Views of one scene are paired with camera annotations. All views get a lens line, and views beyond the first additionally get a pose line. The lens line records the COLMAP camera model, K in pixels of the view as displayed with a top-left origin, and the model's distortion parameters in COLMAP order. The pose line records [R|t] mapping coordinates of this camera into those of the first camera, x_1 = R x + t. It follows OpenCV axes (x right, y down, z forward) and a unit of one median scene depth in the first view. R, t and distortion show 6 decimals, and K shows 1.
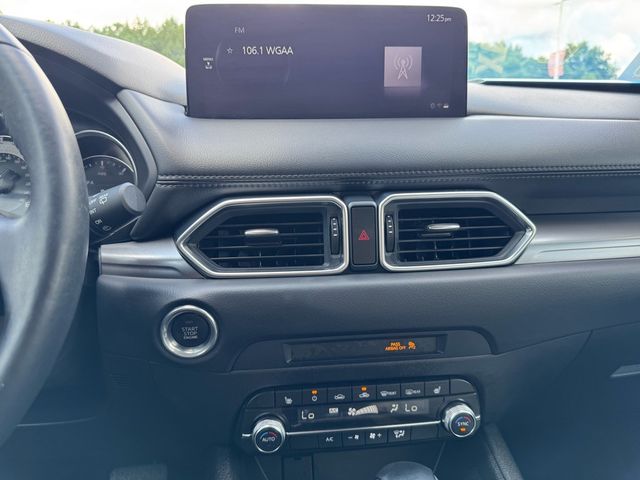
lens RADIAL K [[465.7, 0, 329.7], [0, 465.7, 245.3], [0, 0, 1]] dist [-0.006102, 0.000392]
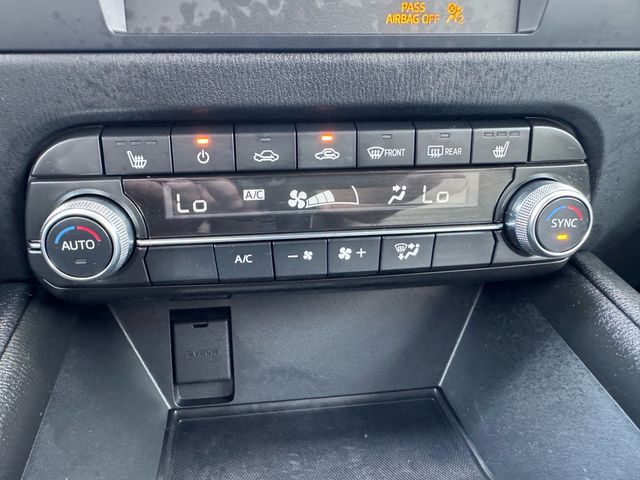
lens RADIAL K [[465.7, 0, 303.5], [0, 465.7, 238.7], [0, 0, 1]] dist [-0.006102, 0.000392]
pose [[0.999908, 0.005189, 0.012525, 0.048326], [-0.007041, 0.988249, 0.152688, 0.330852], [-0.011585, -0.152763, 0.988195, 0.579975]]
